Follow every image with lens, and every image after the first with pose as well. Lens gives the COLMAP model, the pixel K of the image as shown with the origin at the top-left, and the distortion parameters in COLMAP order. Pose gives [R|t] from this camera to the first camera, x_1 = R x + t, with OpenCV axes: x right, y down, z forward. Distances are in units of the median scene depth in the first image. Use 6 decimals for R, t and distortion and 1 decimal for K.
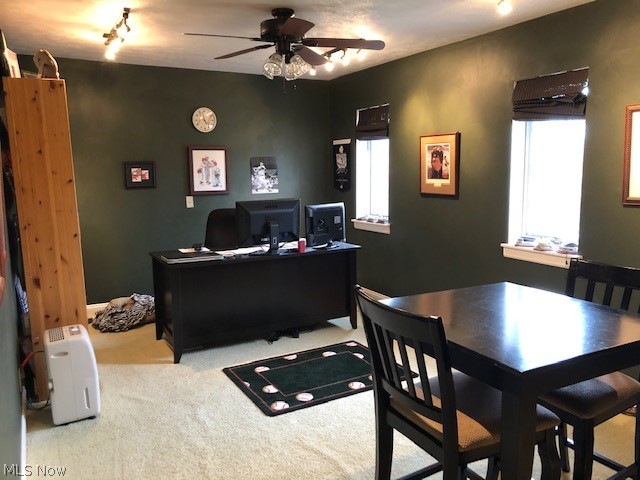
lens RADIAL K [[523.9, 0, 329.0], [0, 523.9, 238.0], [0, 0, 1]] dist [0.005030, -0.011030]
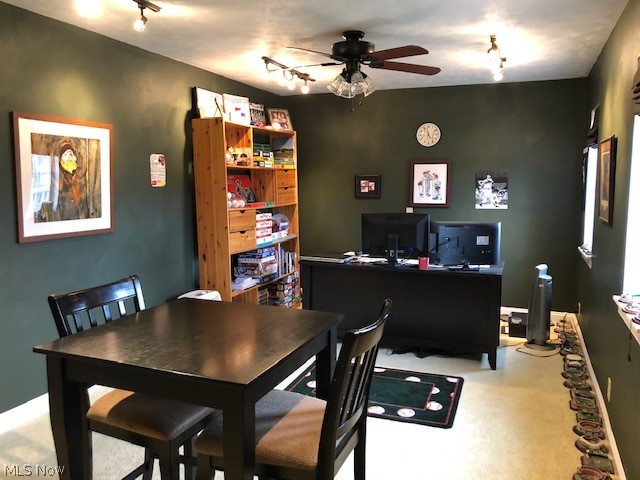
lens RADIAL K [[523.9, 0, 329.0], [0, 523.9, 238.0], [0, 0, 1]] dist [0.005030, -0.011030]
pose [[0.610263, 0.091789, -0.786863, 0.479401], [-0.113211, 0.993175, 0.028054, -0.029288], [0.784068, 0.071961, 0.616490, 0.222929]]
